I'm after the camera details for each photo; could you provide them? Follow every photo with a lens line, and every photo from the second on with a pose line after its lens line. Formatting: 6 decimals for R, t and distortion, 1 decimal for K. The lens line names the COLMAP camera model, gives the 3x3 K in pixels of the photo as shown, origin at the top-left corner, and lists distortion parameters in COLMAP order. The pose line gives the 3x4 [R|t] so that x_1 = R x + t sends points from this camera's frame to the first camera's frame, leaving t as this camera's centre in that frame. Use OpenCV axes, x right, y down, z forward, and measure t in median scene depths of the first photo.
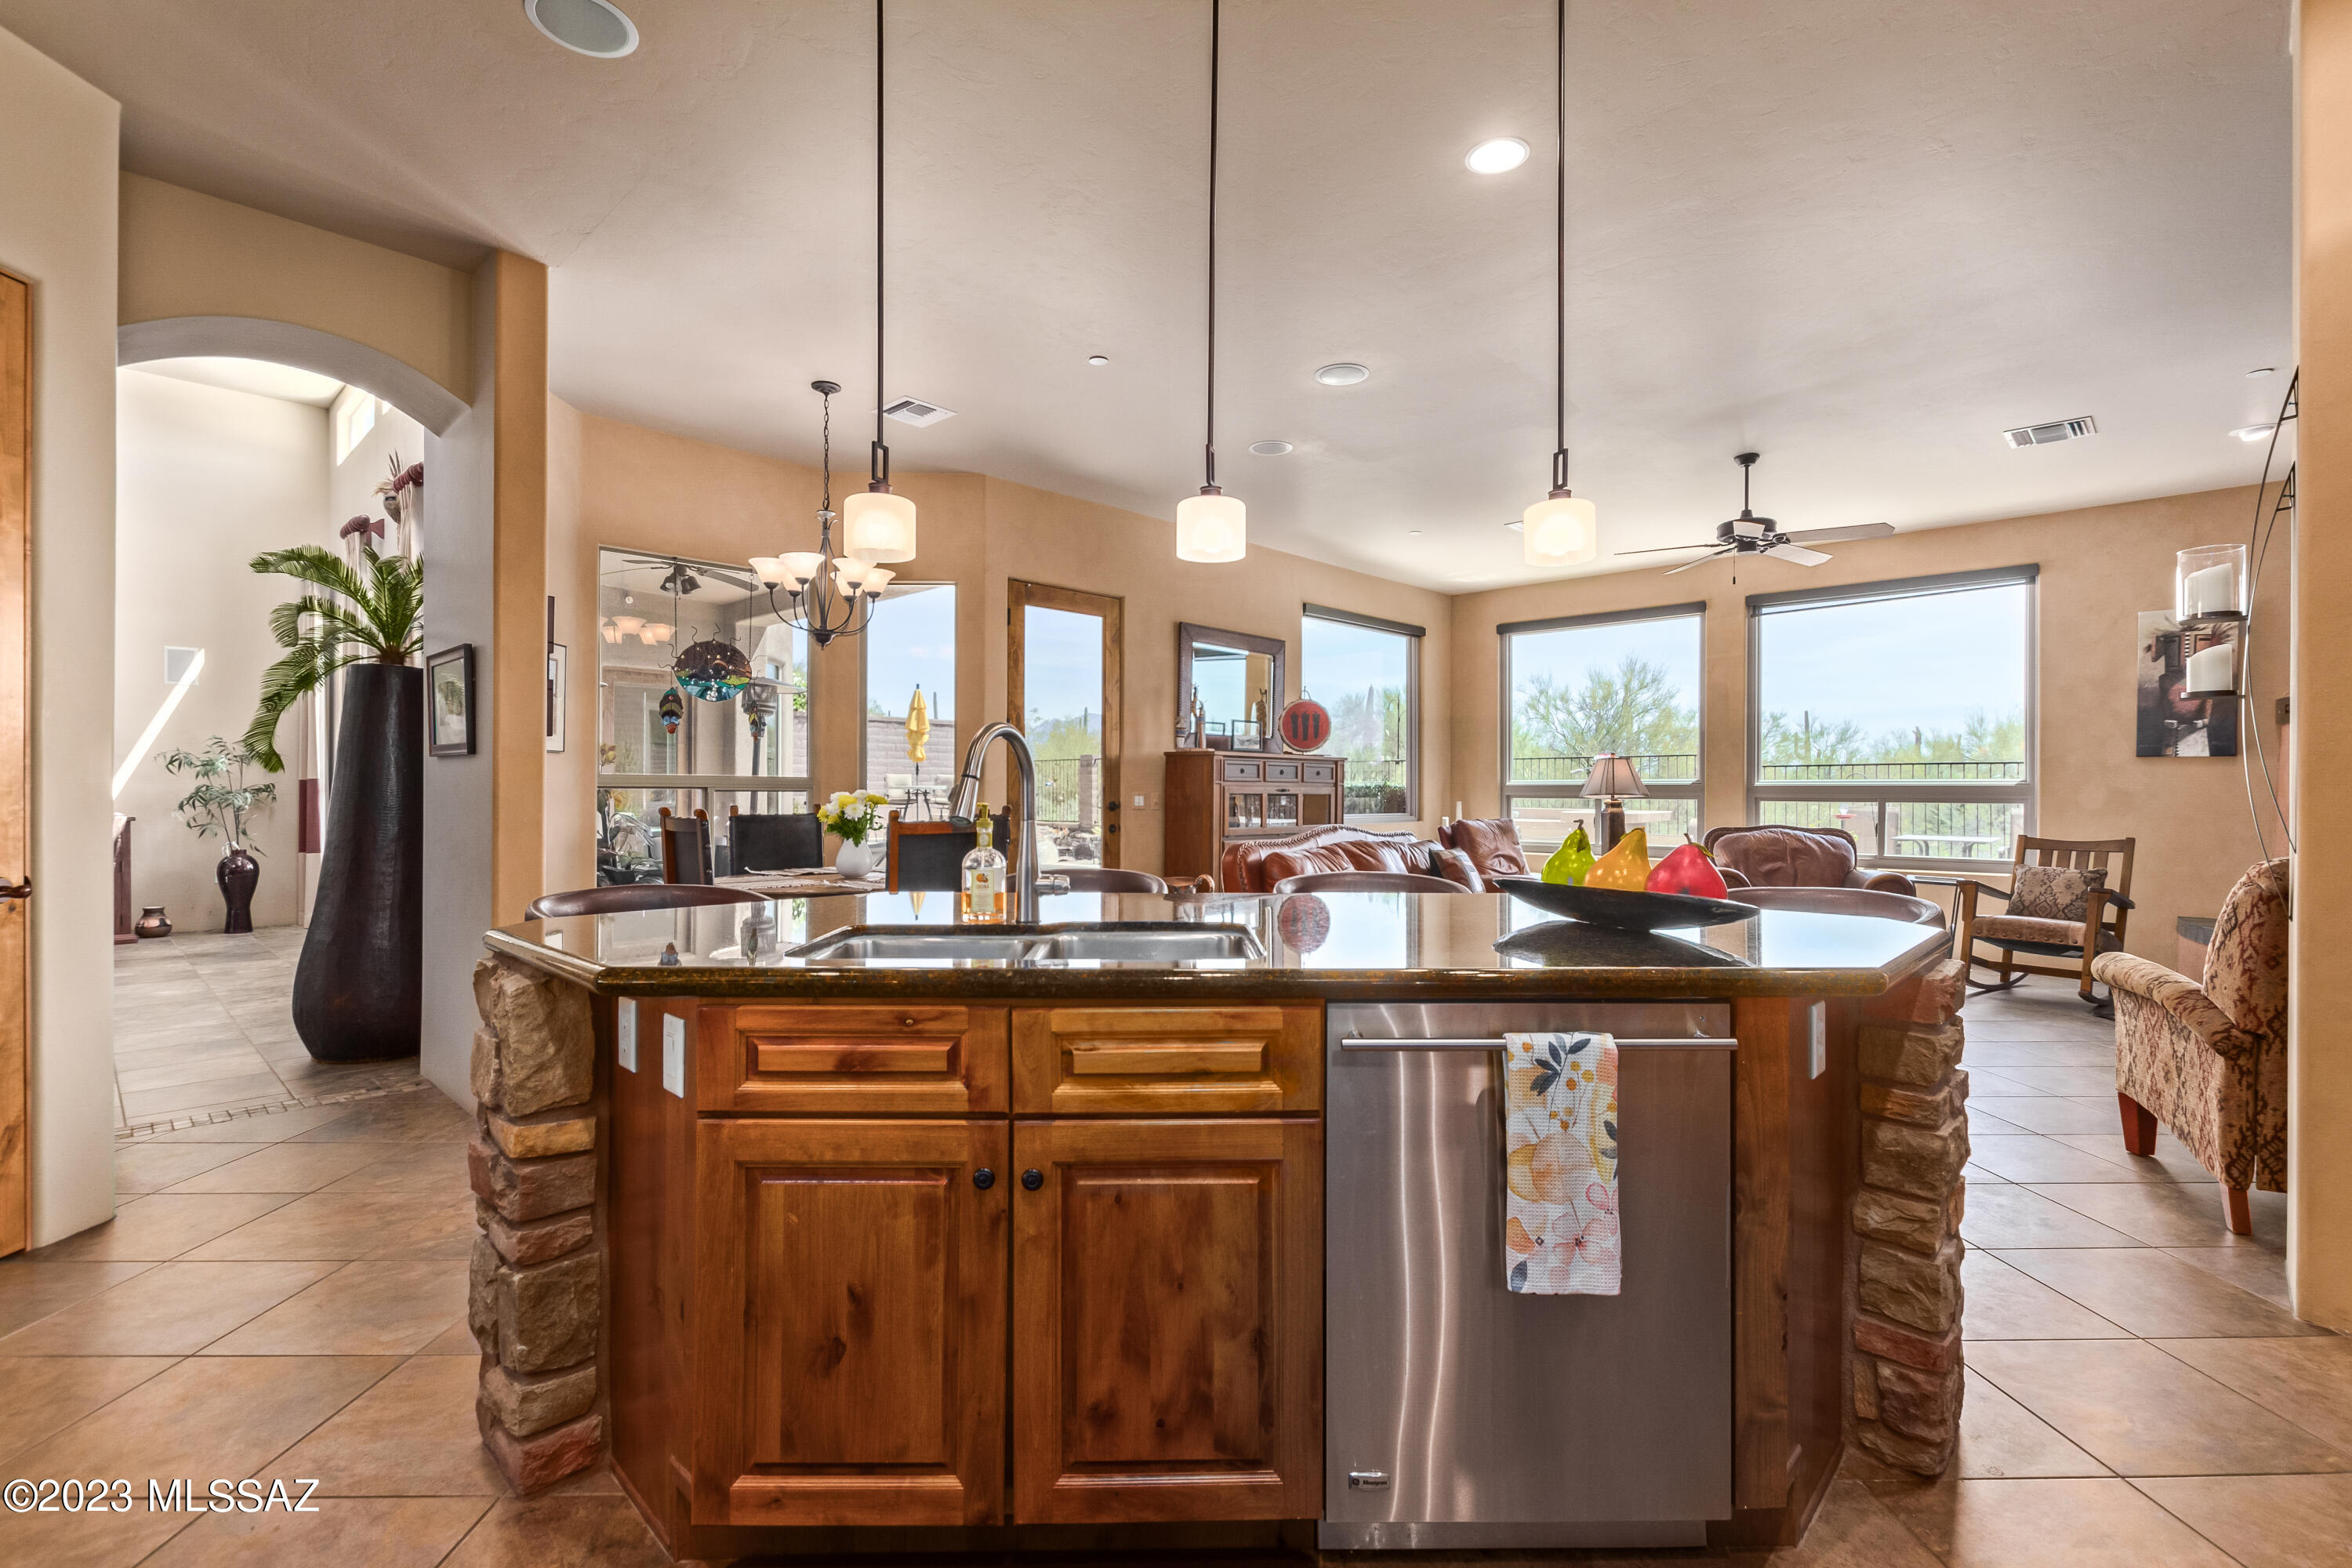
lens RADIAL K [[1058.8, 0, 1176.0], [0, 1058.8, 784.0], [0, 0, 1]] dist [-0.000475, -0.000318]
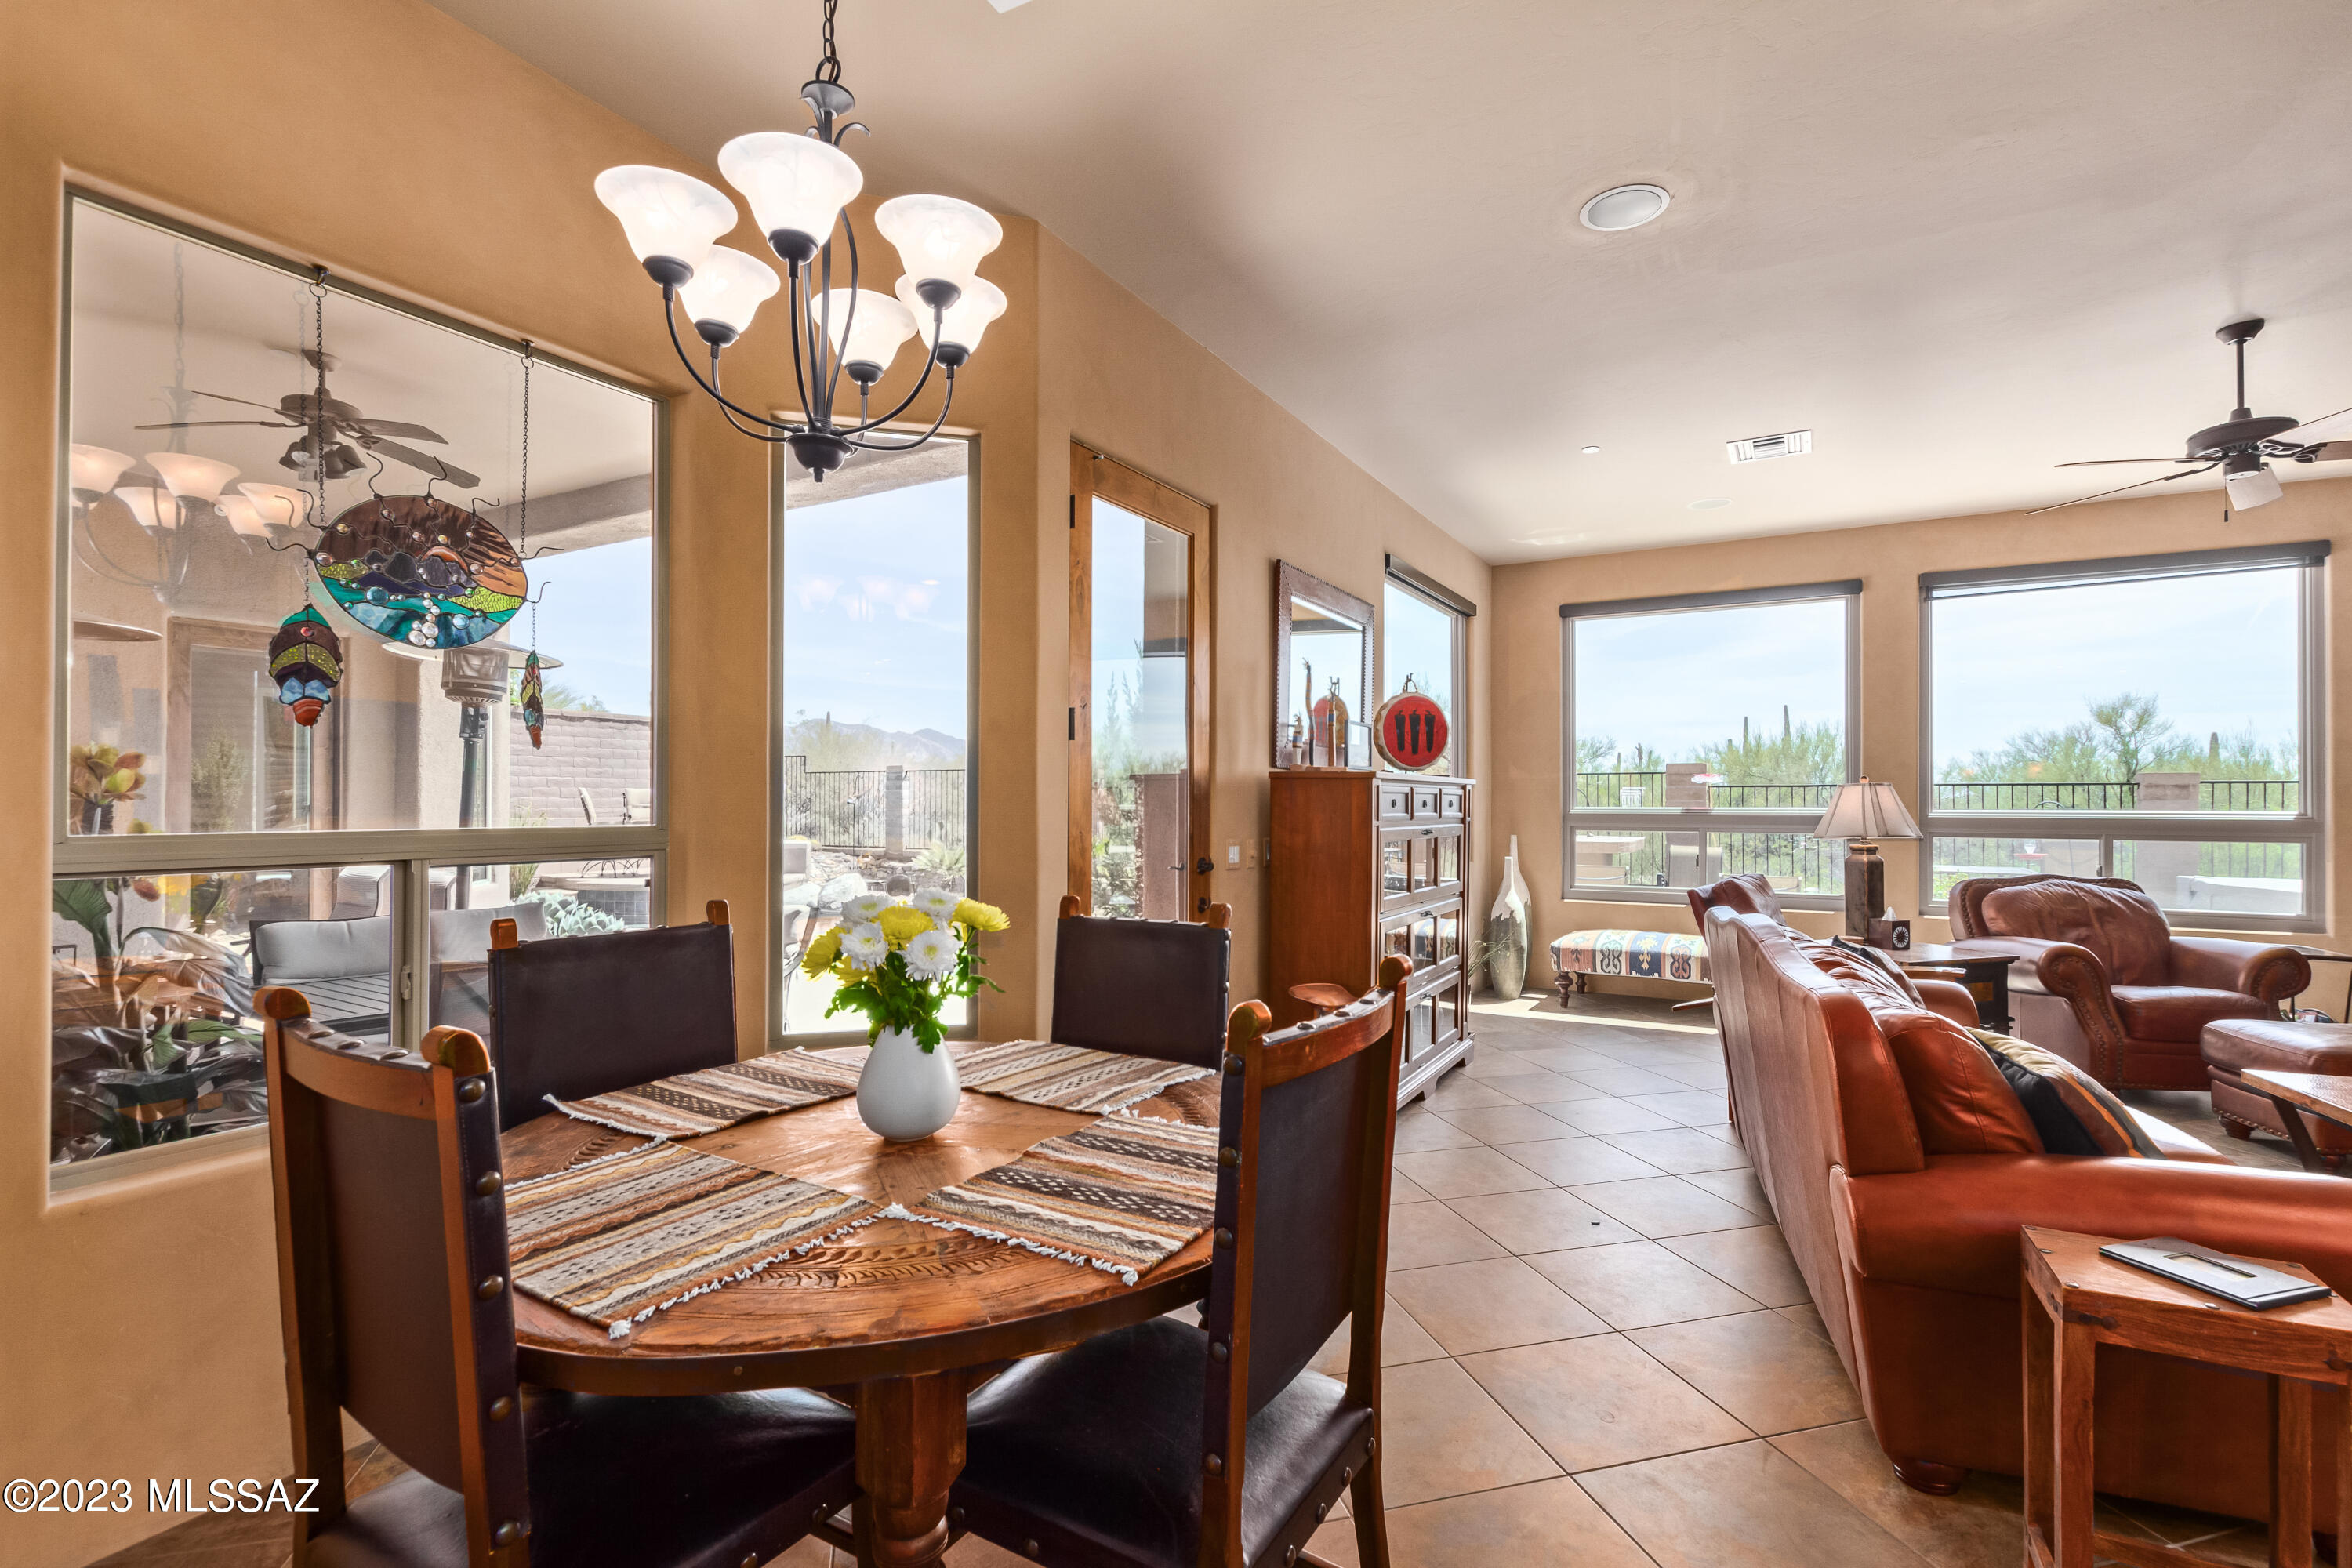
lens RADIAL K [[1058.8, 0, 1176.0], [0, 1058.8, 784.0], [0, 0, 1]] dist [-0.000475, -0.000318]
pose [[0.969440, 0.002868, 0.245310, -0.187690], [-0.000987, 0.999969, -0.007790, -0.016719], [-0.245325, 0.007310, 0.969413, 0.390174]]
